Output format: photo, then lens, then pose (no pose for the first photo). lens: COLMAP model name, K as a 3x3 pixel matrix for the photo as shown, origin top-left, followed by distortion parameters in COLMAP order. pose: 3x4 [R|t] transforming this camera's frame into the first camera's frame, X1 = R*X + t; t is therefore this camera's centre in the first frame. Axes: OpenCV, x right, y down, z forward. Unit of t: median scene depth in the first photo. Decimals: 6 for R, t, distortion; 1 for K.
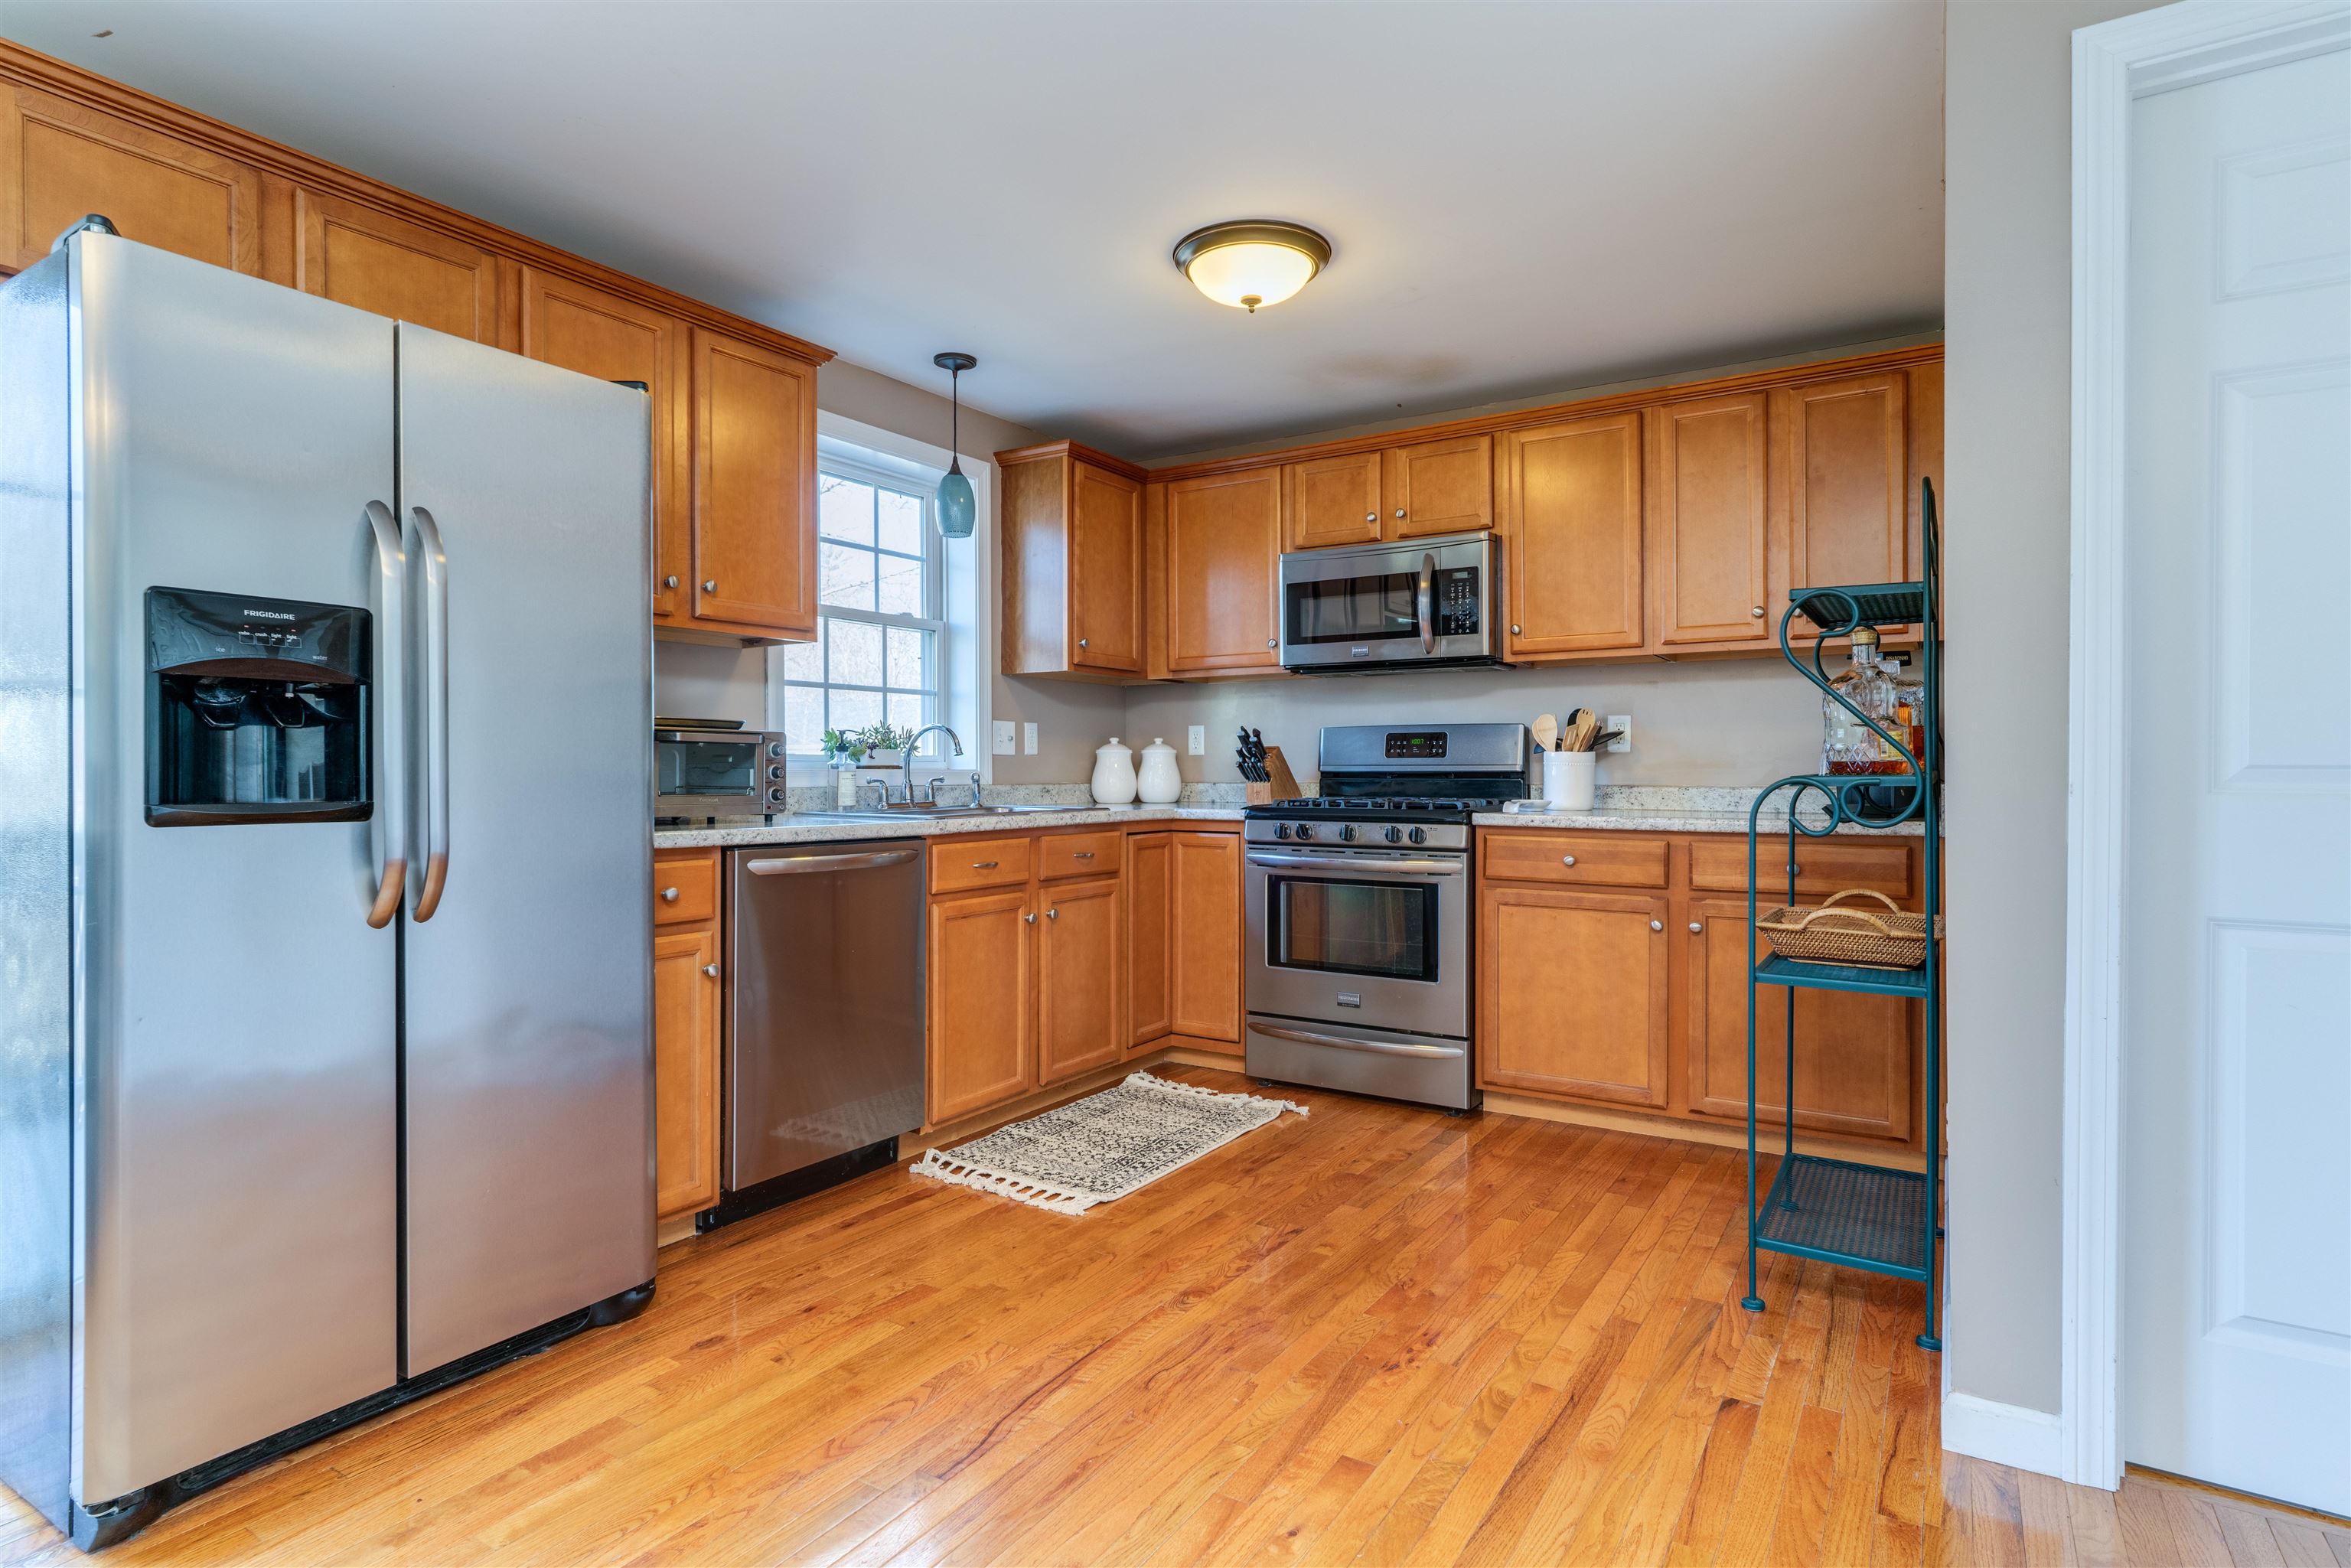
lens RADIAL K [[1186.8, 0, 1140.7], [0, 1186.8, 767.1], [0, 0, 1]] dist [-0.005226, 0.005206]
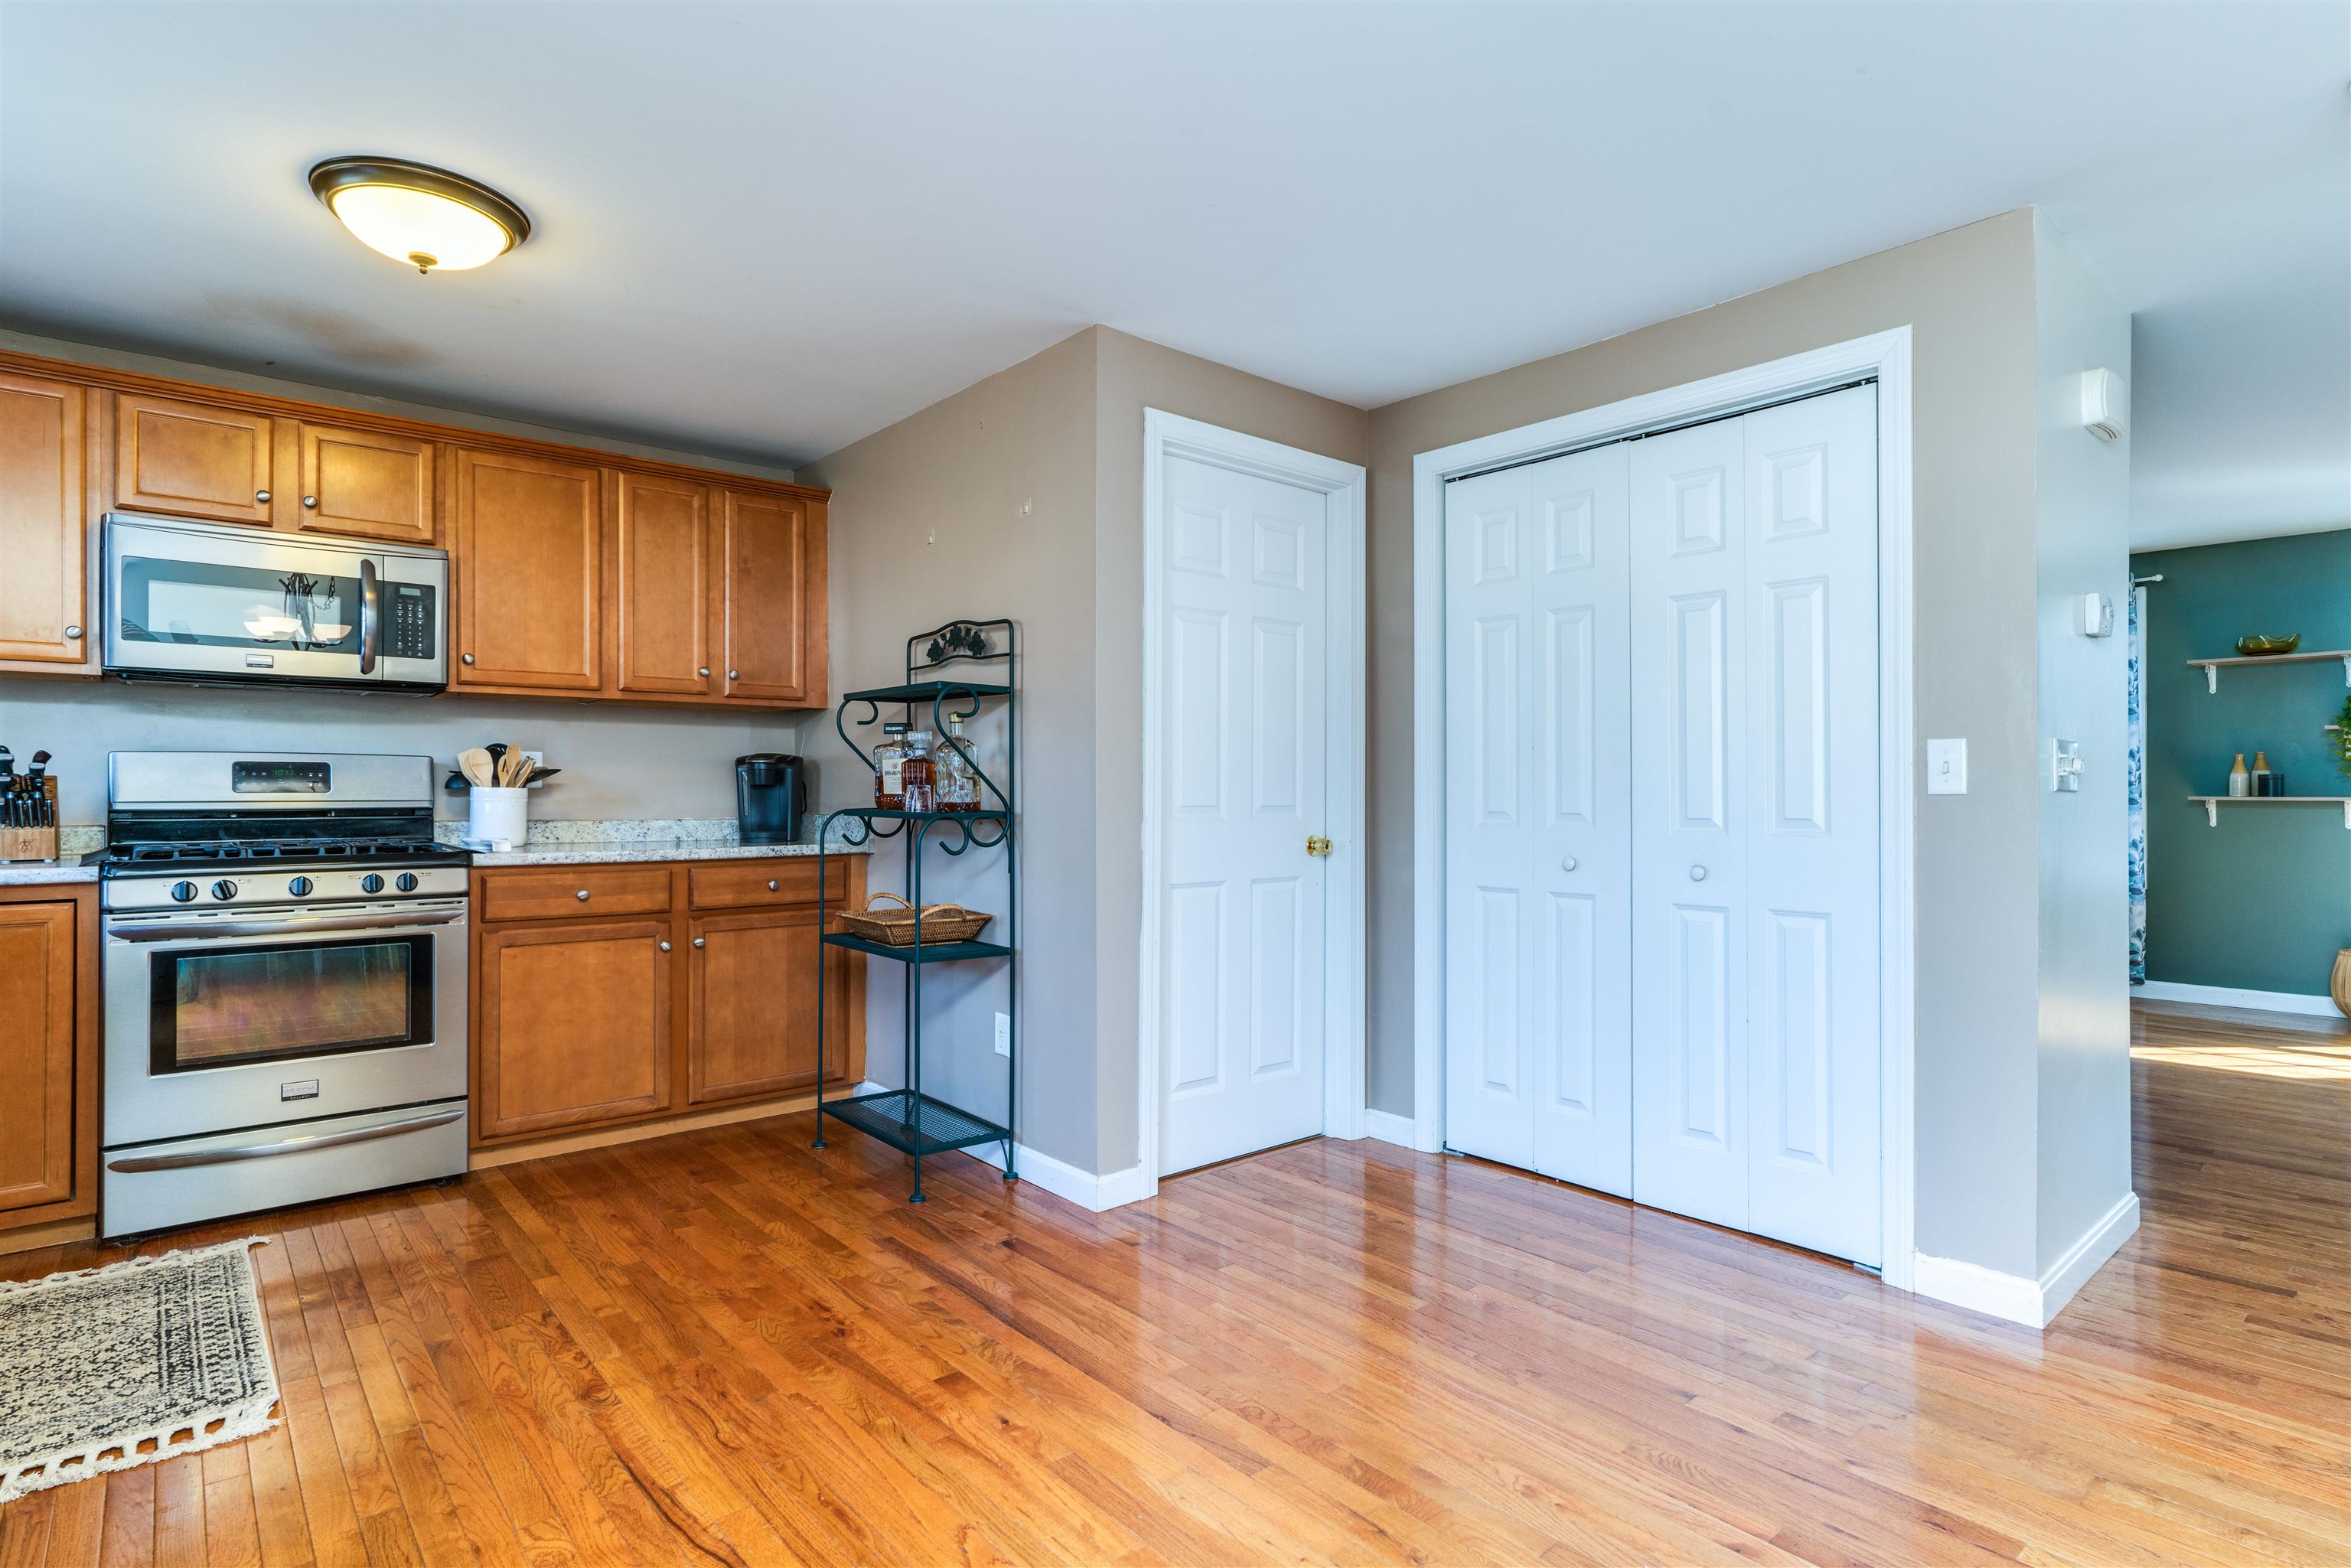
lens RADIAL K [[1186.8, 0, 1151.3], [0, 1186.8, 781.7], [0, 0, 1]] dist [-0.005226, 0.005206]
pose [[0.315034, 0.008499, 0.949042, -0.438230], [-0.000813, 0.999962, -0.008685, -0.010582], [-0.949080, 0.001964, 0.315029, 0.193869]]
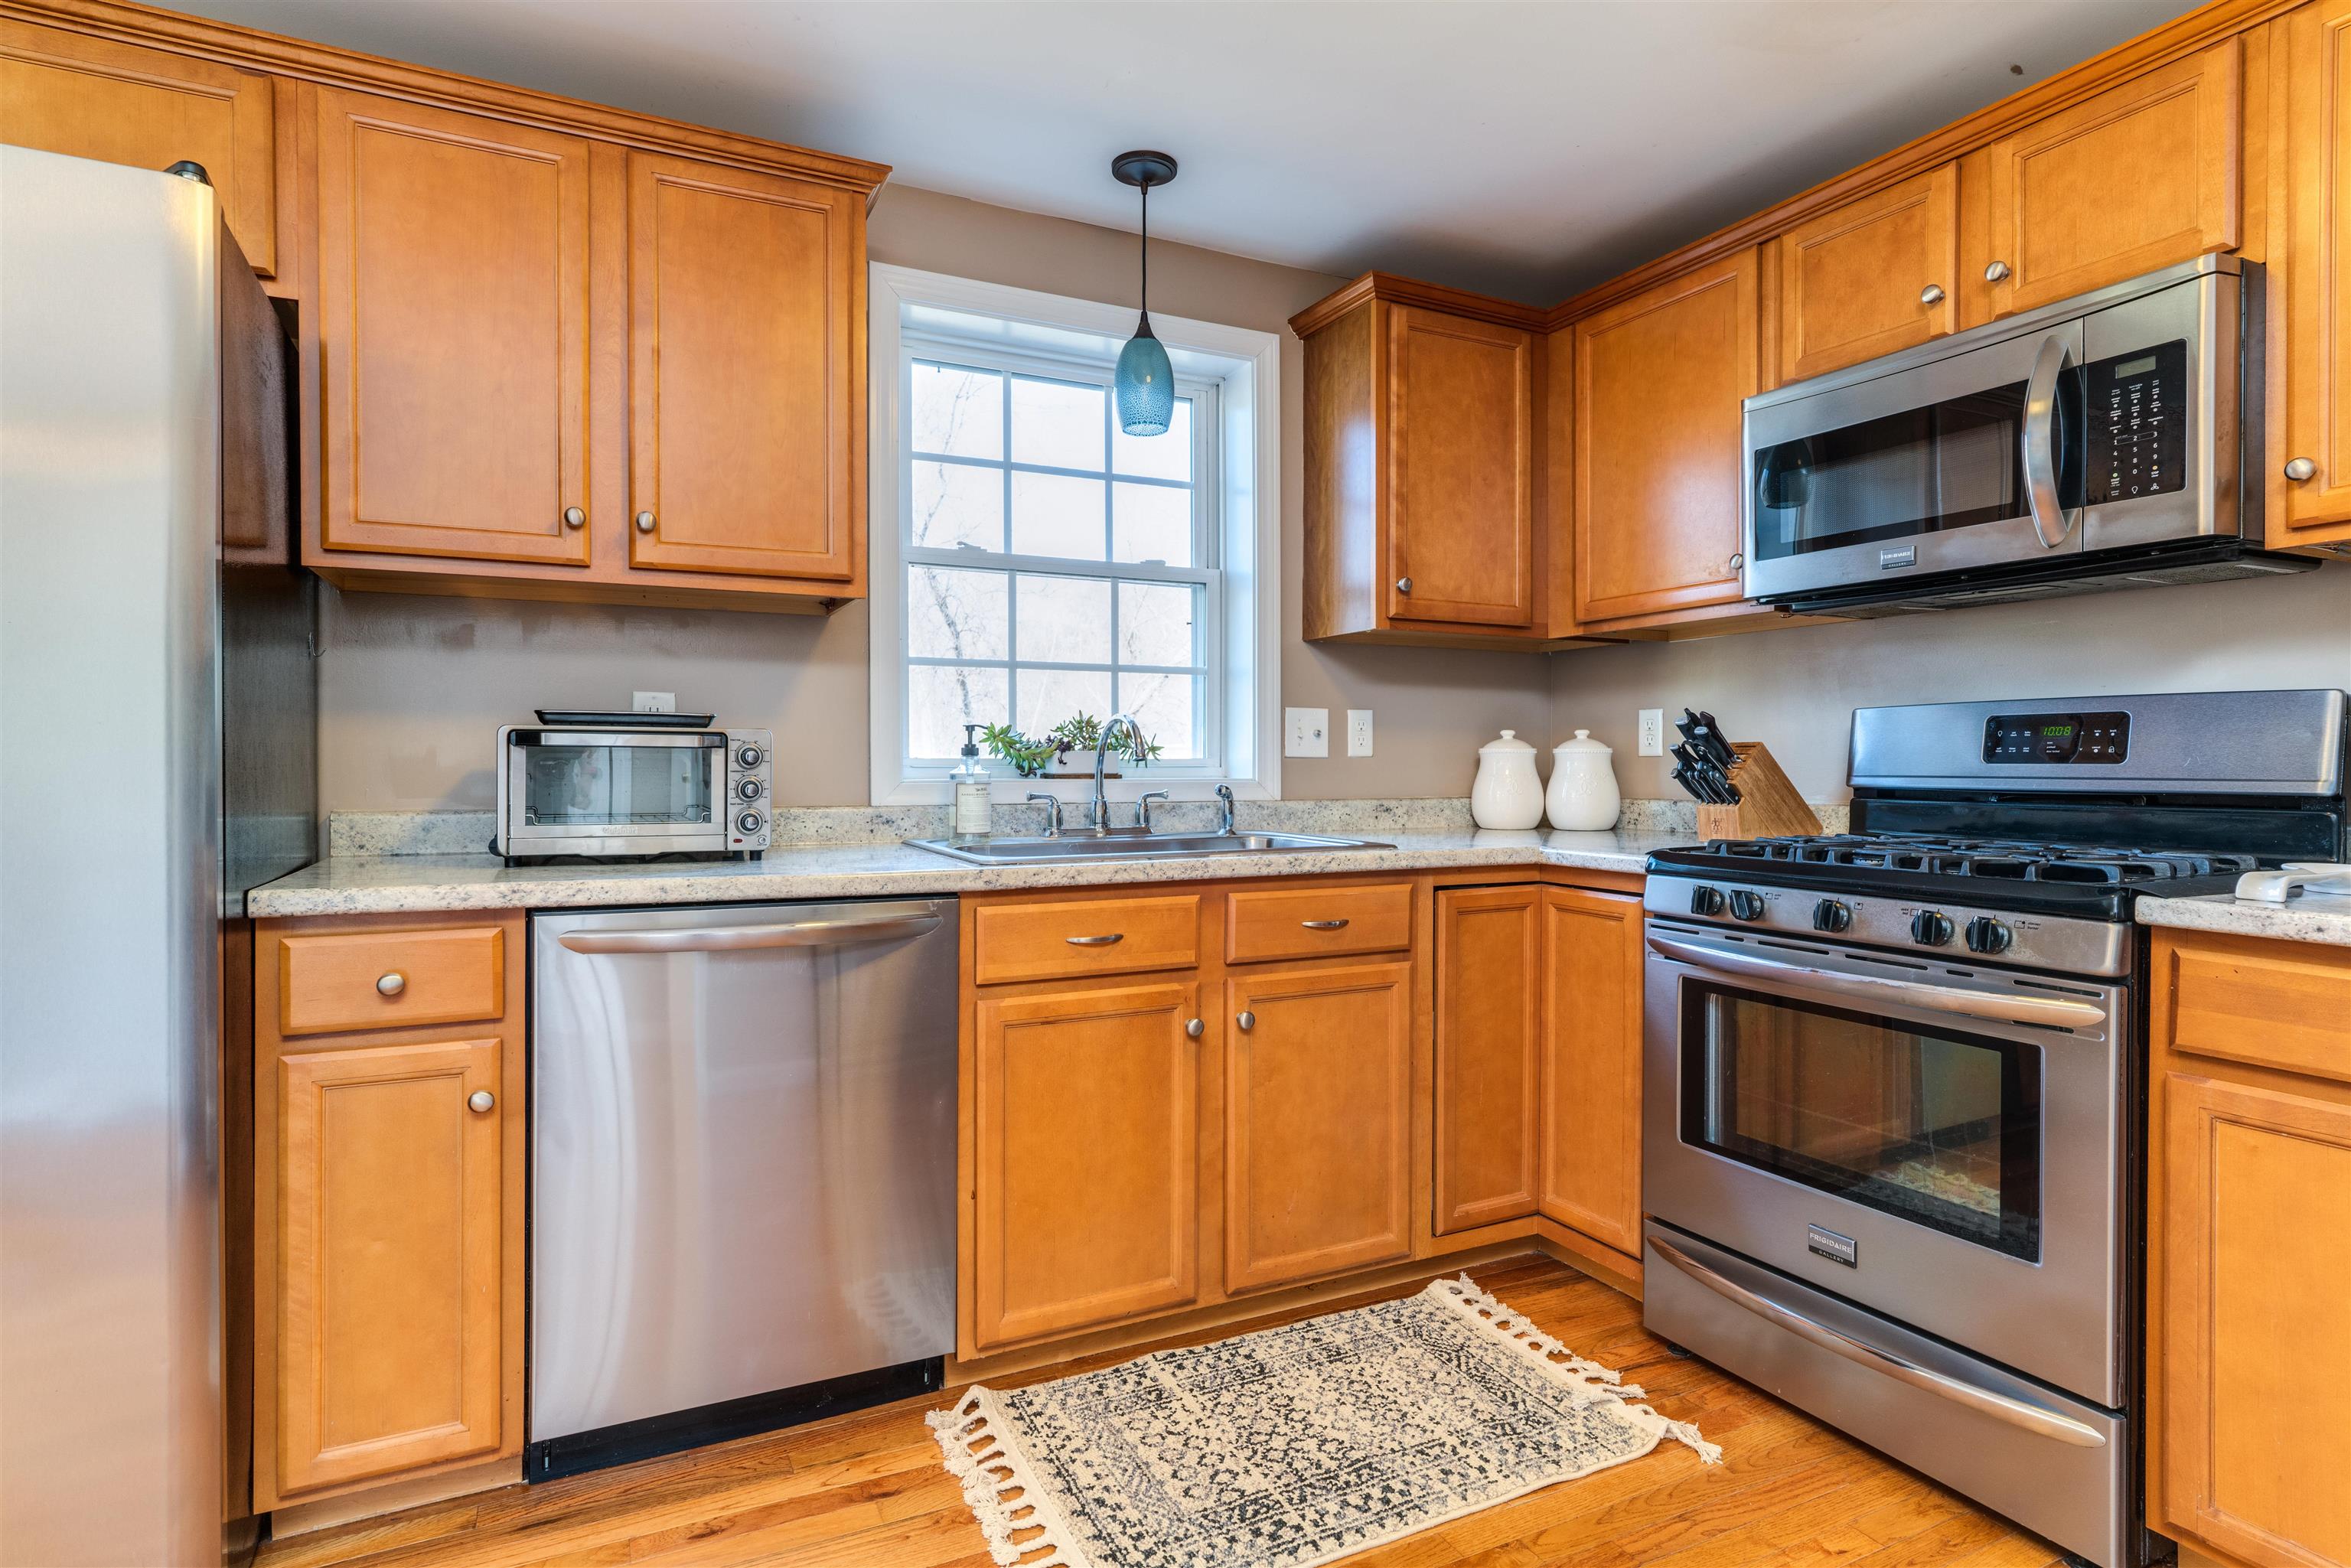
lens RADIAL K [[1186.8, 0, 1114.9], [0, 1186.8, 772.0], [0, 0, 1]] dist [-0.005226, 0.005206]
pose [[0.854767, 0.006231, -0.518975, 0.184077], [-0.001628, 0.999955, 0.009324, -0.010037], [0.519010, -0.007125, 0.854738, 0.434358]]
